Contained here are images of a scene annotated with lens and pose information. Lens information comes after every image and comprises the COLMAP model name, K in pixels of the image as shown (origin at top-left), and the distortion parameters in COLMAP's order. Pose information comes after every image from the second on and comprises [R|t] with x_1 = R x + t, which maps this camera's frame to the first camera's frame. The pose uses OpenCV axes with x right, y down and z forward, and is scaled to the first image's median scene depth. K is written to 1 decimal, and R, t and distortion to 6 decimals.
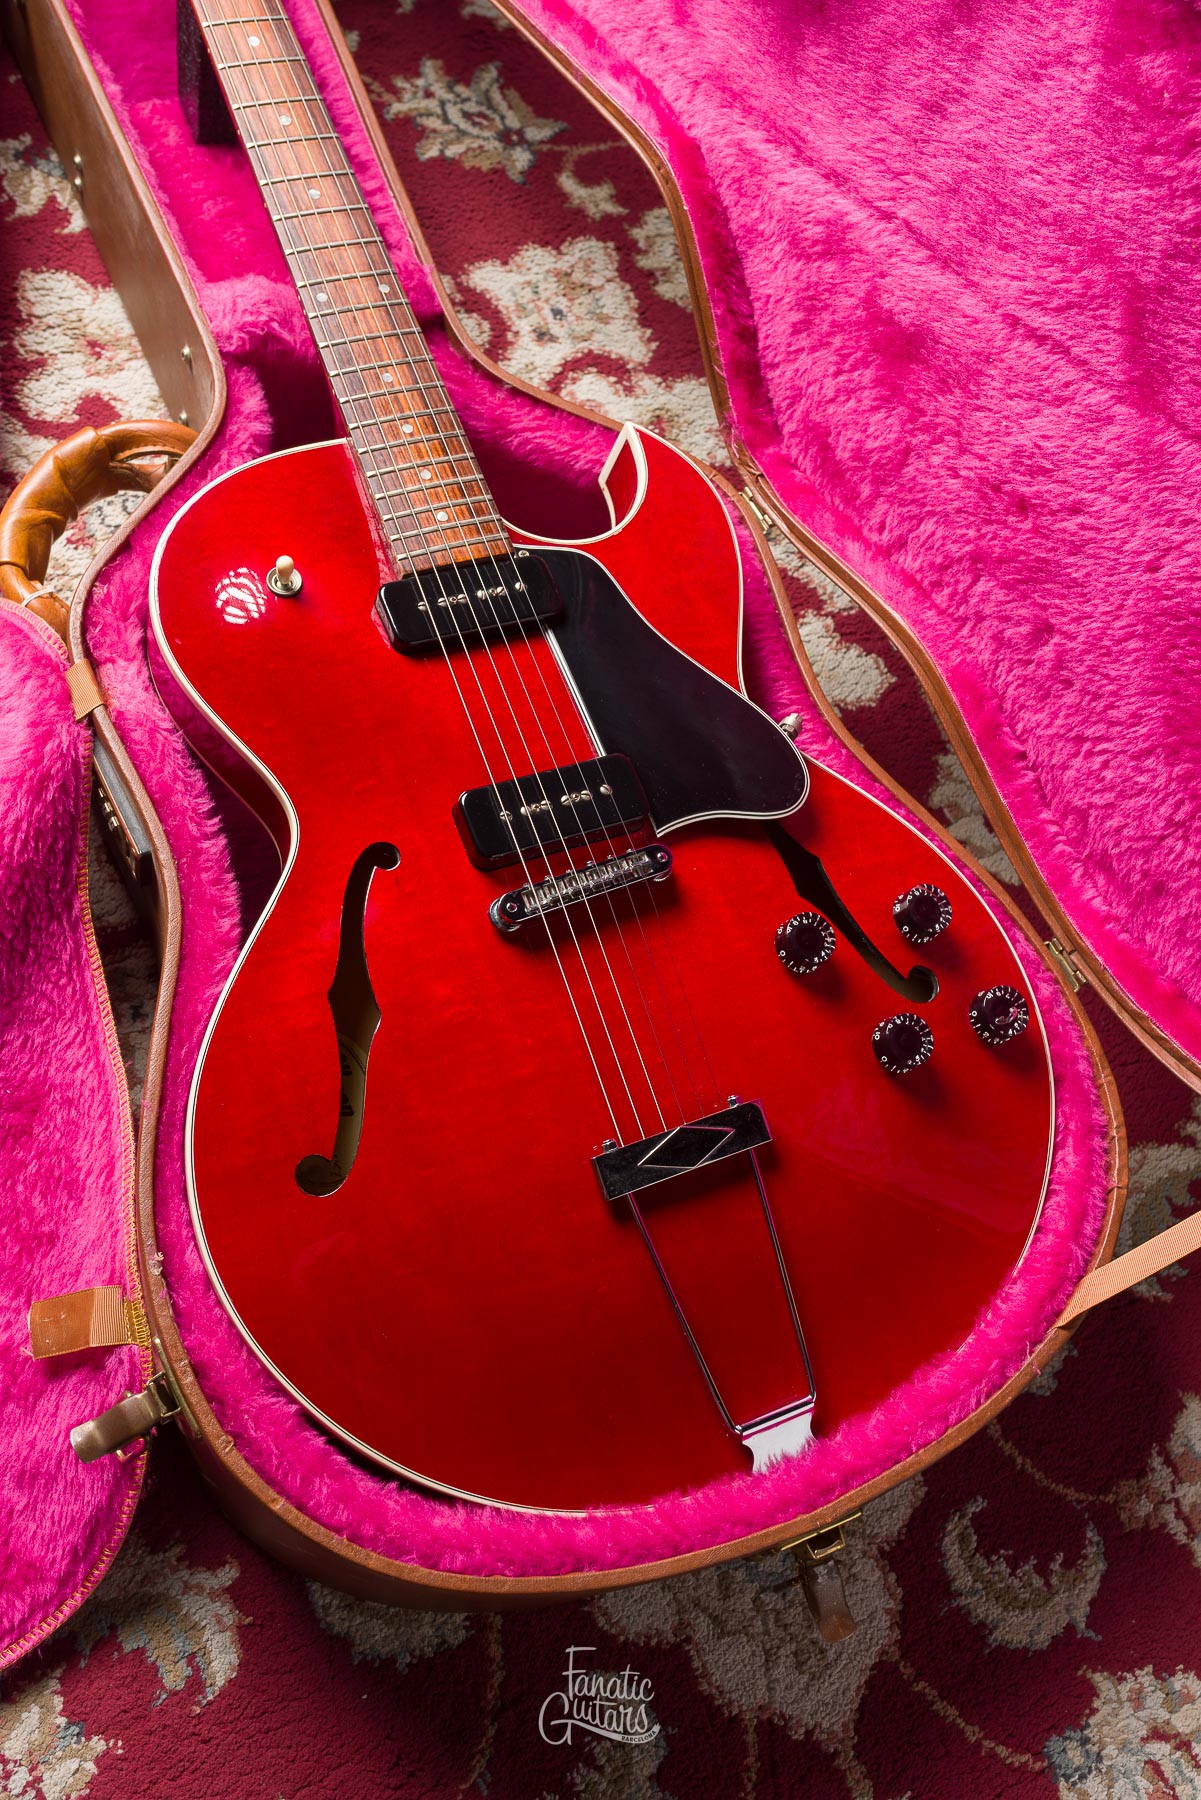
lens RADIAL K [[1727.9, 0, 598.6], [0, 1727.9, 904.3], [0, 0, 1]] dist [-0.001372, 0.002778]
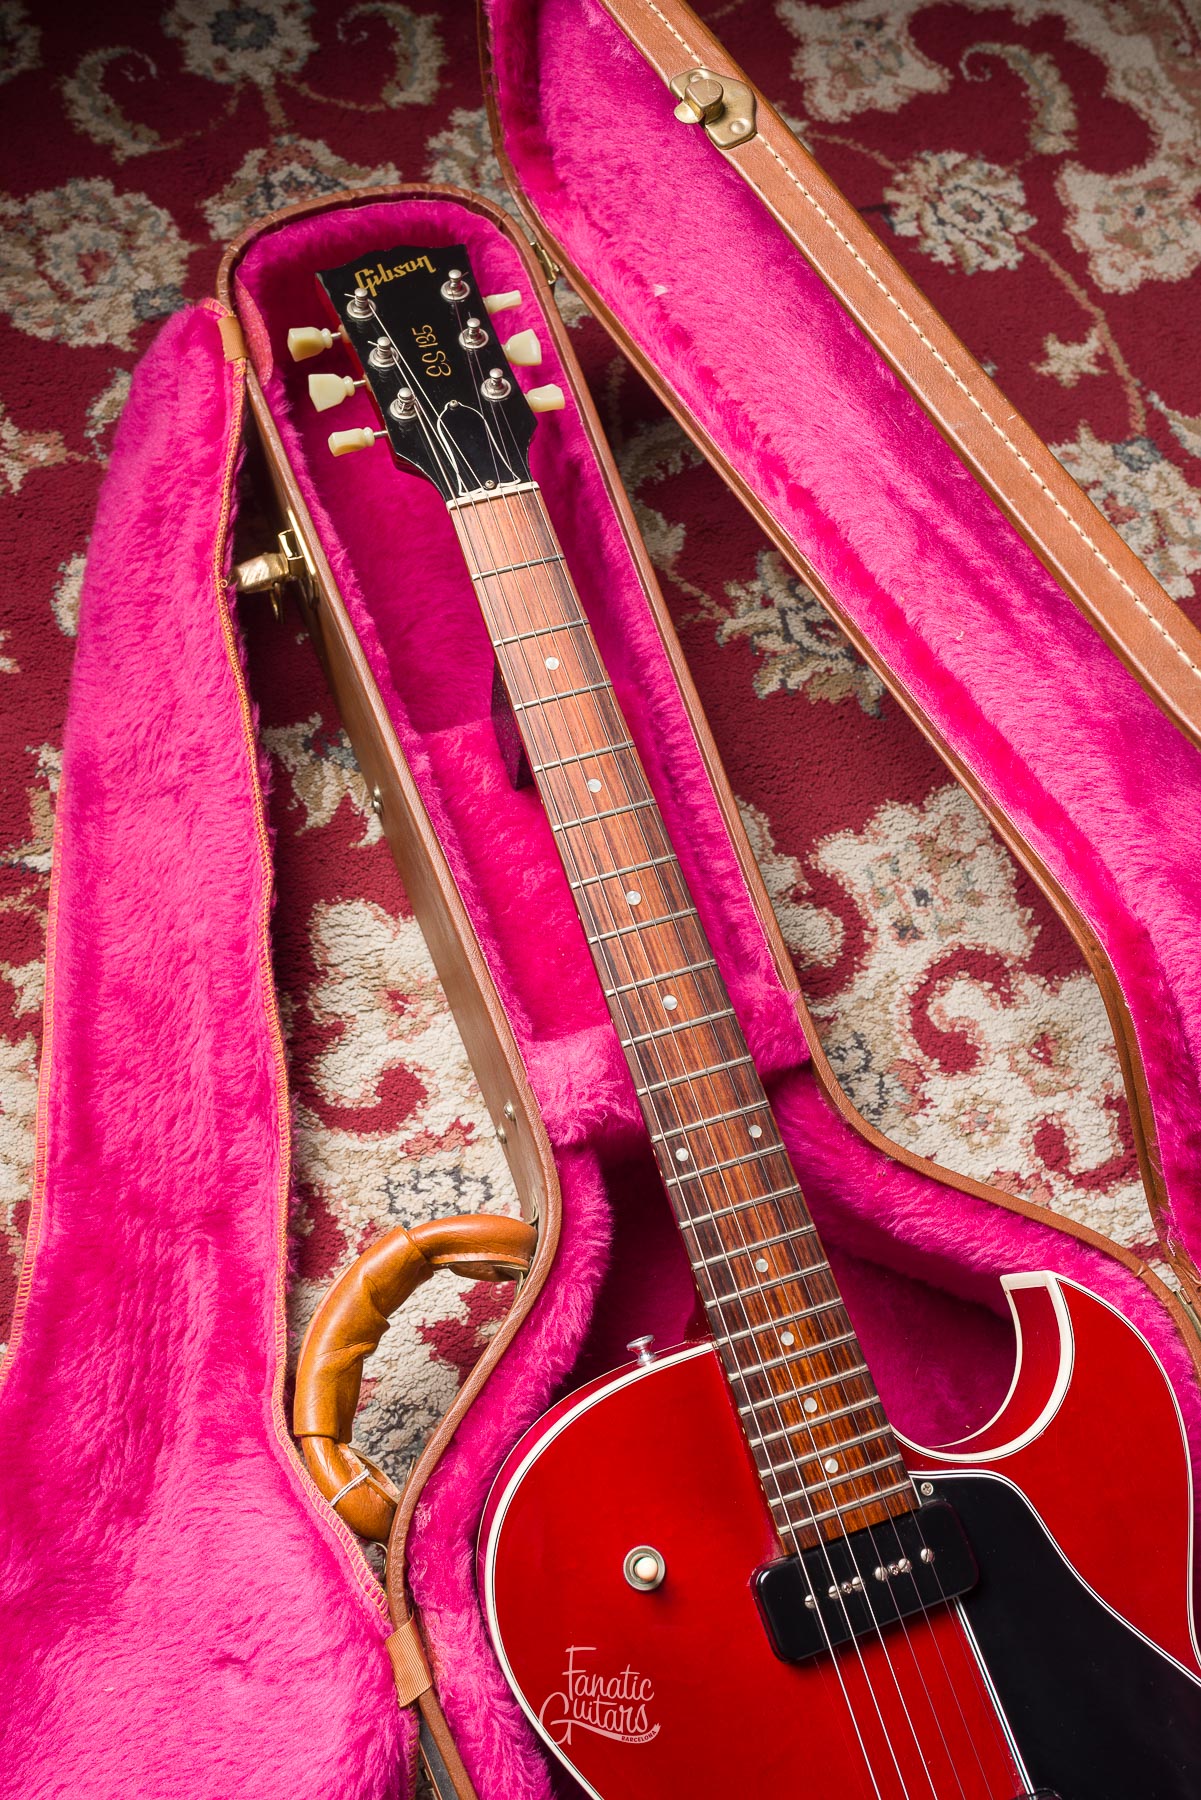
lens RADIAL K [[1727.9, 0, 598.6], [0, 1727.9, 904.3], [0, 0, 1]] dist [-0.001372, 0.002778]
pose [[0.991250, 0.013619, -0.131292, -0.092464], [-0.004763, 0.997706, 0.067532, -0.524820], [0.131910, -0.066315, 0.989041, 0.183460]]
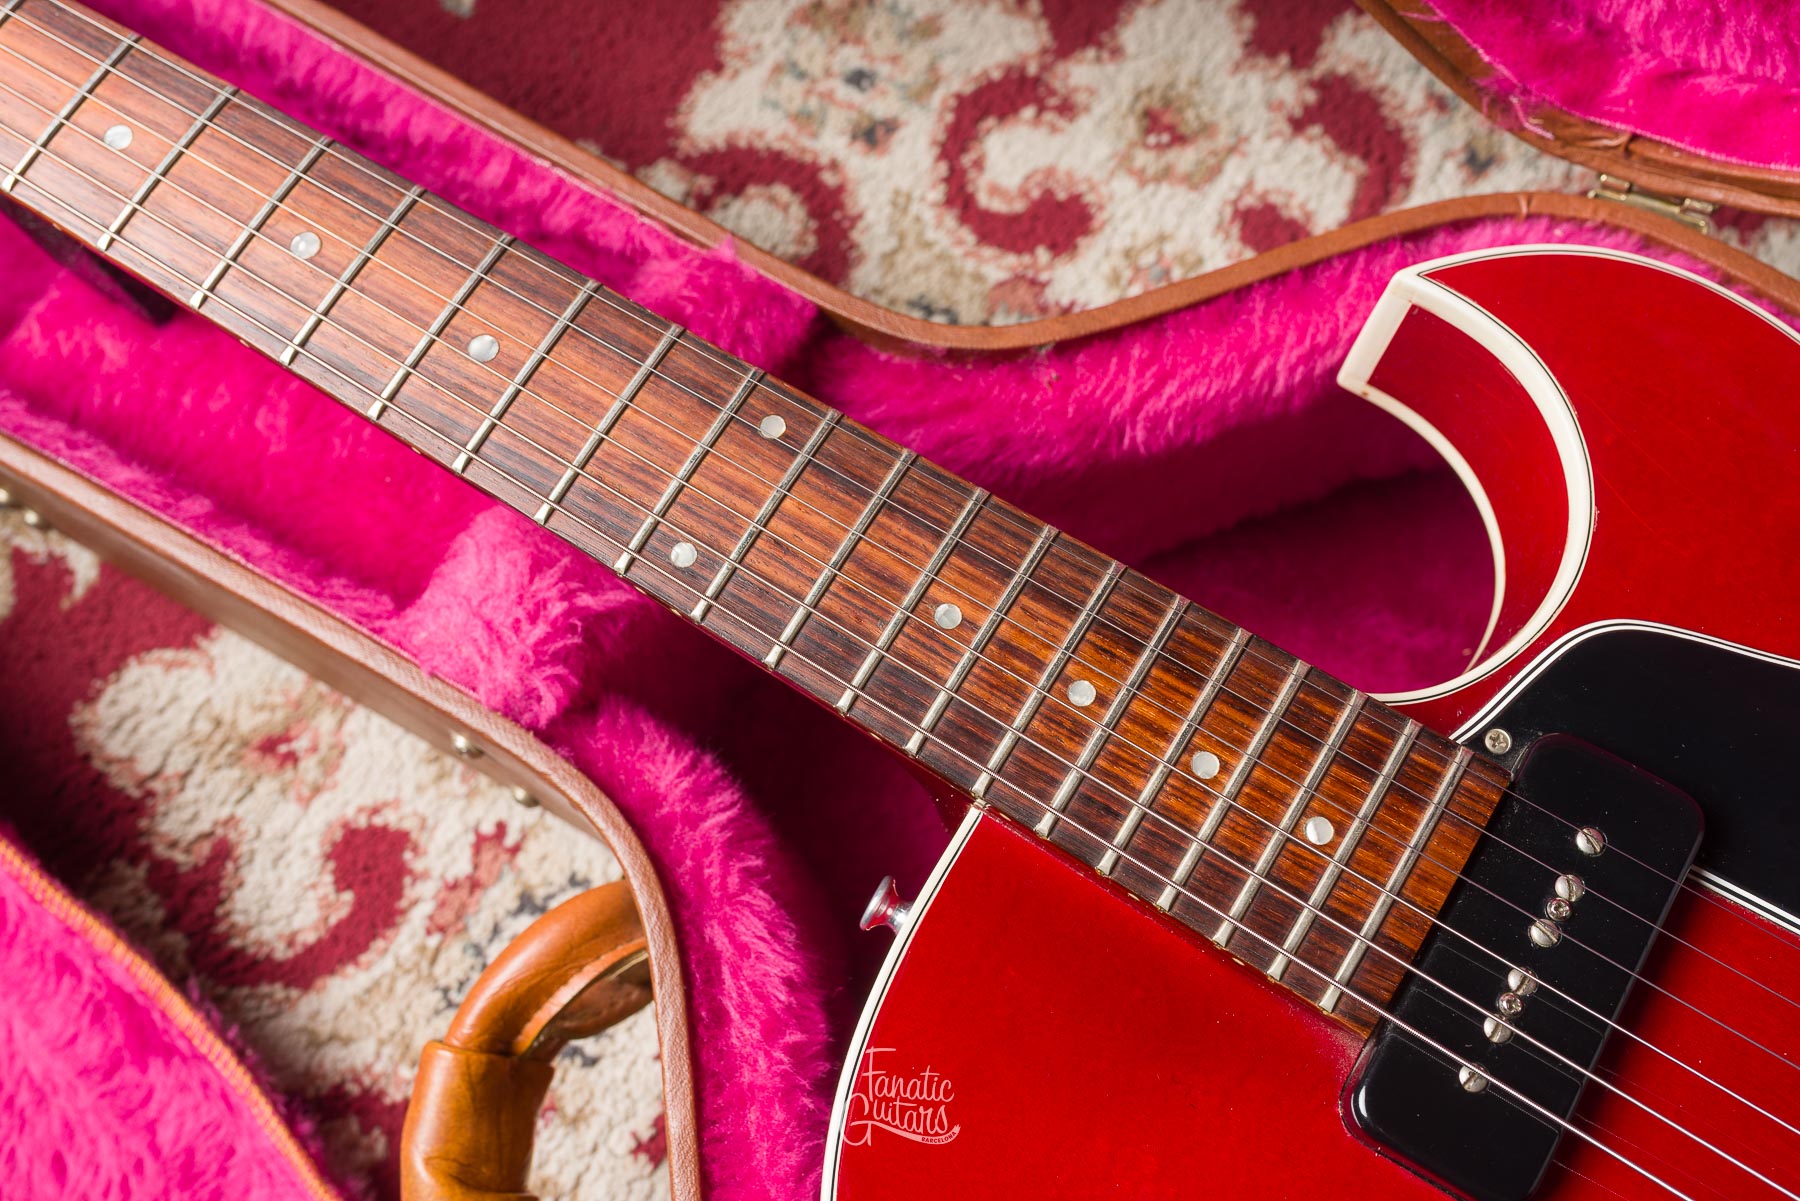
lens RADIAL K [[1786.1, 0, 900.0], [0, 1786.1, 600.5], [0, 0, 1]] dist [0.004030, 0.000849]
pose [[0.768127, -0.634878, -0.083131, -0.092979], [0.640255, 0.763070, 0.088301, -0.346336], [0.007375, -0.121052, 0.992619, 0.582407]]
